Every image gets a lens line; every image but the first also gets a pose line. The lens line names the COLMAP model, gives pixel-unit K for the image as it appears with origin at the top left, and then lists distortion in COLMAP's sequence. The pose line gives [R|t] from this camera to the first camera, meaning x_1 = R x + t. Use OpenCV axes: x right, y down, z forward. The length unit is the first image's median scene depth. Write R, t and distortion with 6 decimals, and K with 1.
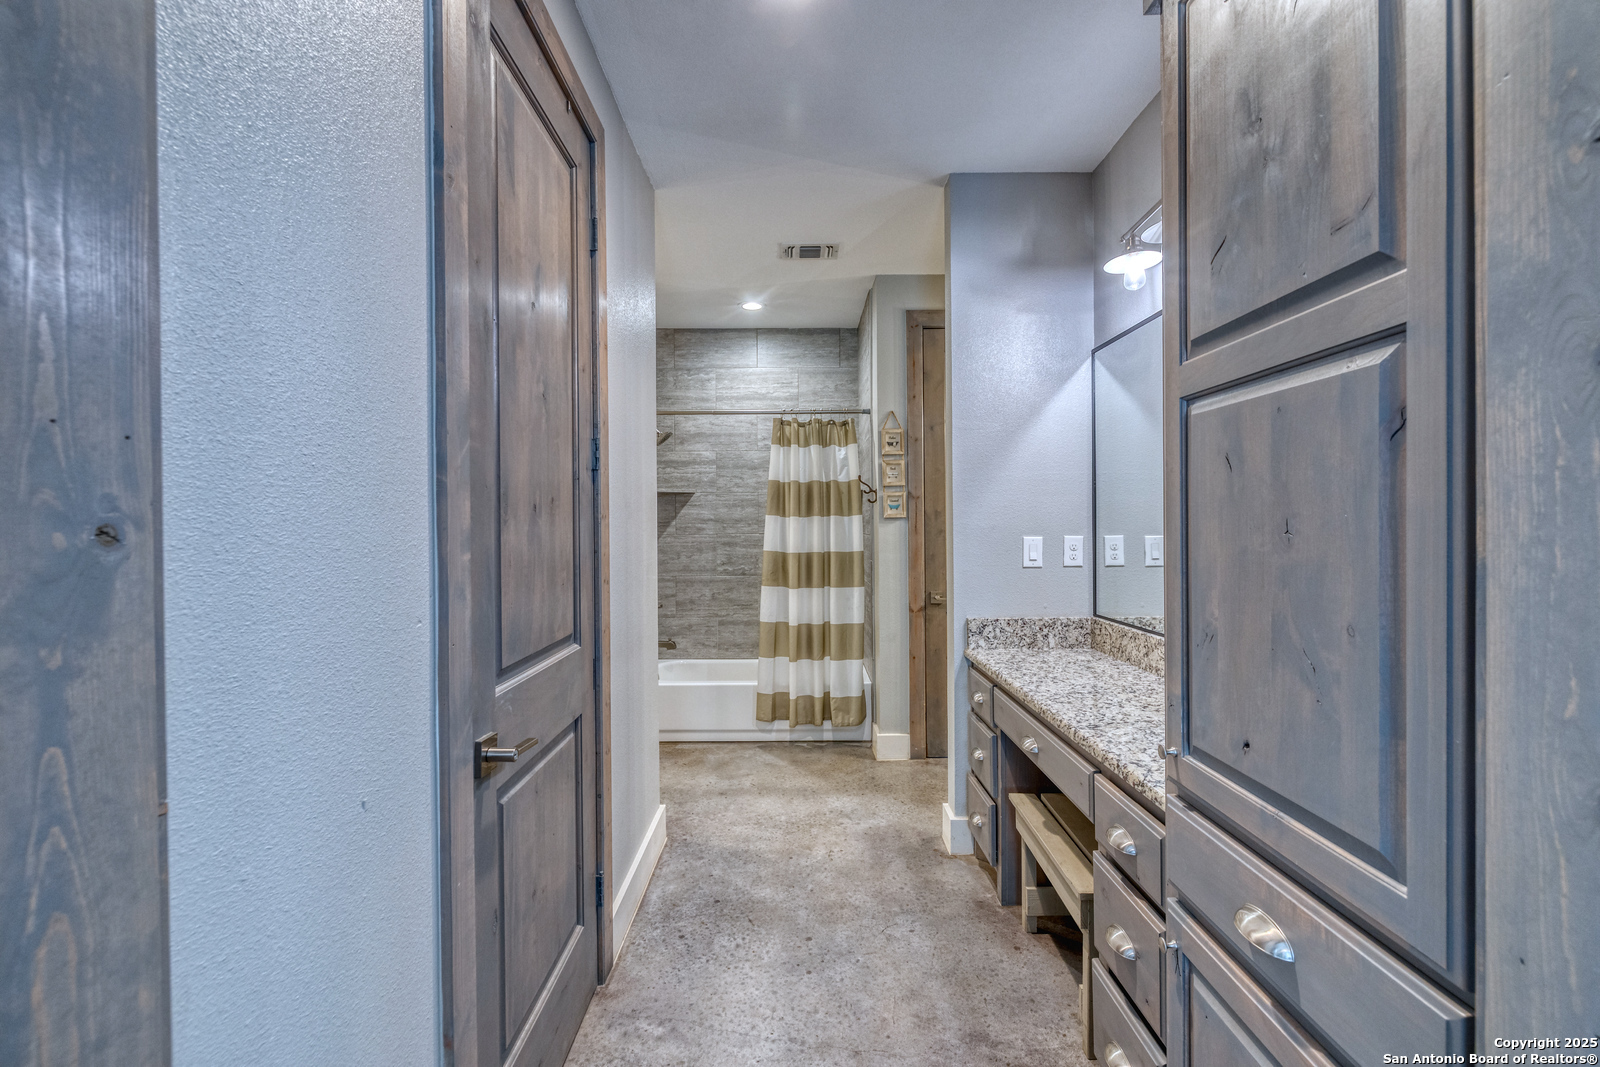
lens RADIAL K [[674.8, 0, 798.0], [0, 674.8, 527.5], [0, 0, 1]] dist [-0.001307, 0.000271]
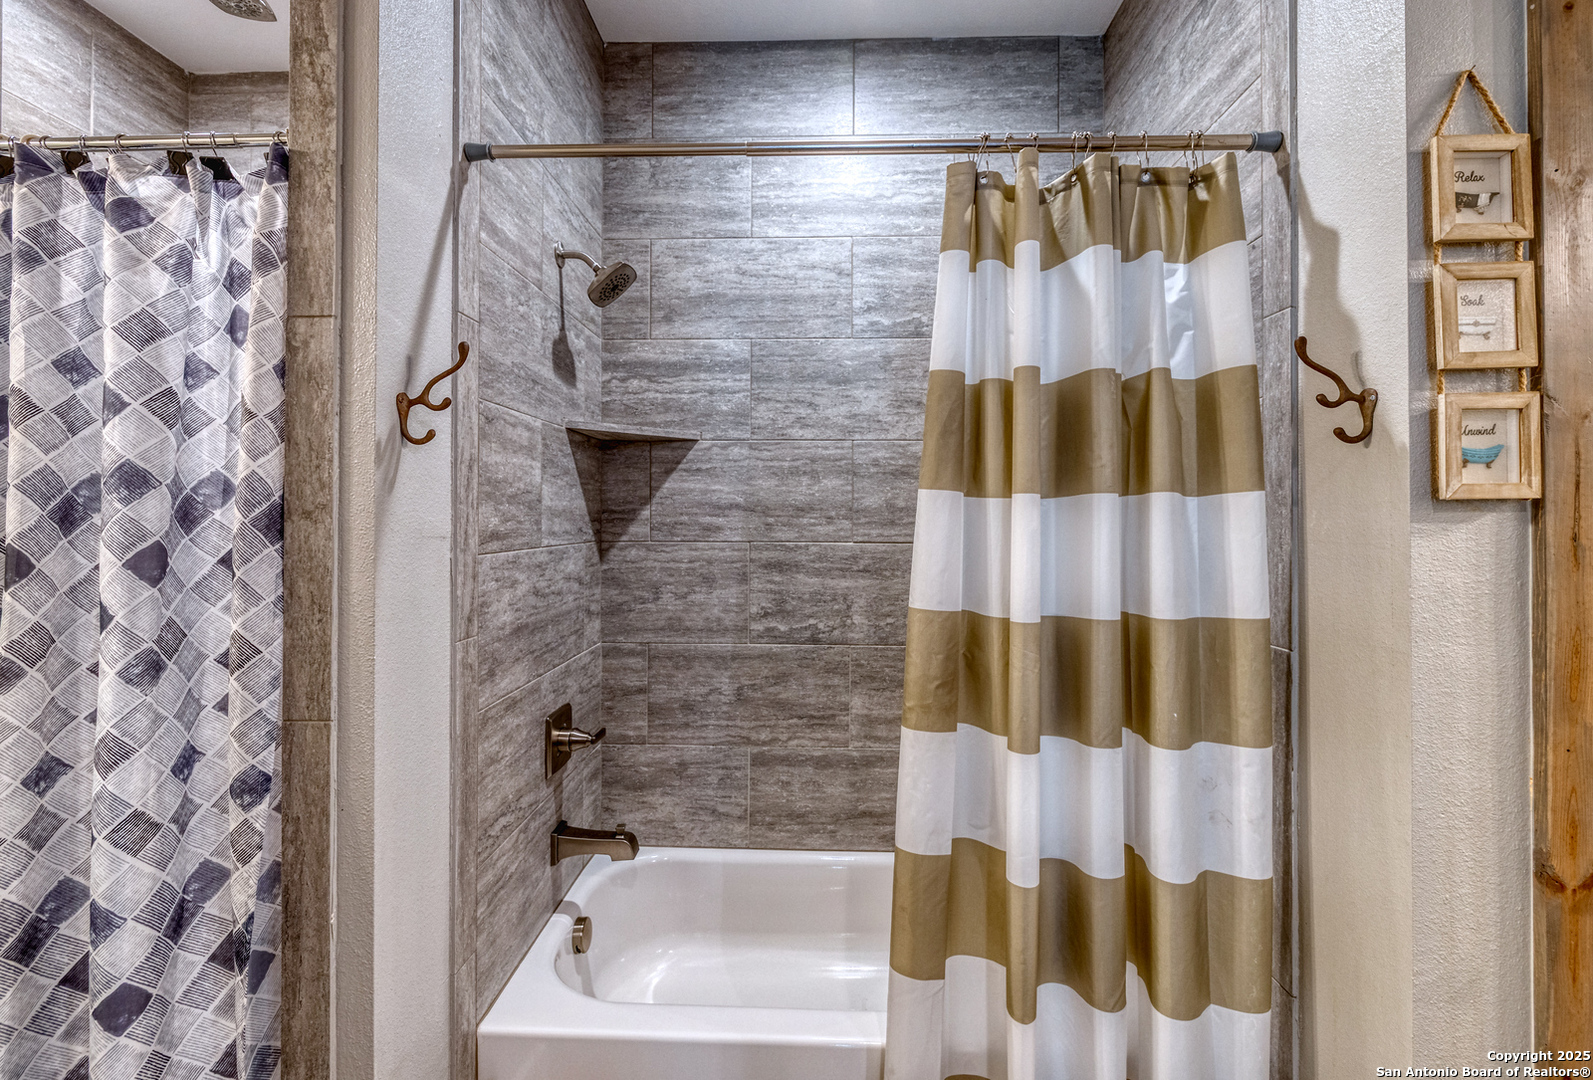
lens RADIAL K [[702.5, 0, 797.4], [0, 702.5, 510.0], [0, 0, 1]] dist [0.000336, 0.000062]
pose [[0.999169, 0.010576, -0.039360, -0.075449], [-0.011185, 0.999821, -0.015292, -0.002990], [0.039191, 0.015719, 0.999108, 0.577389]]
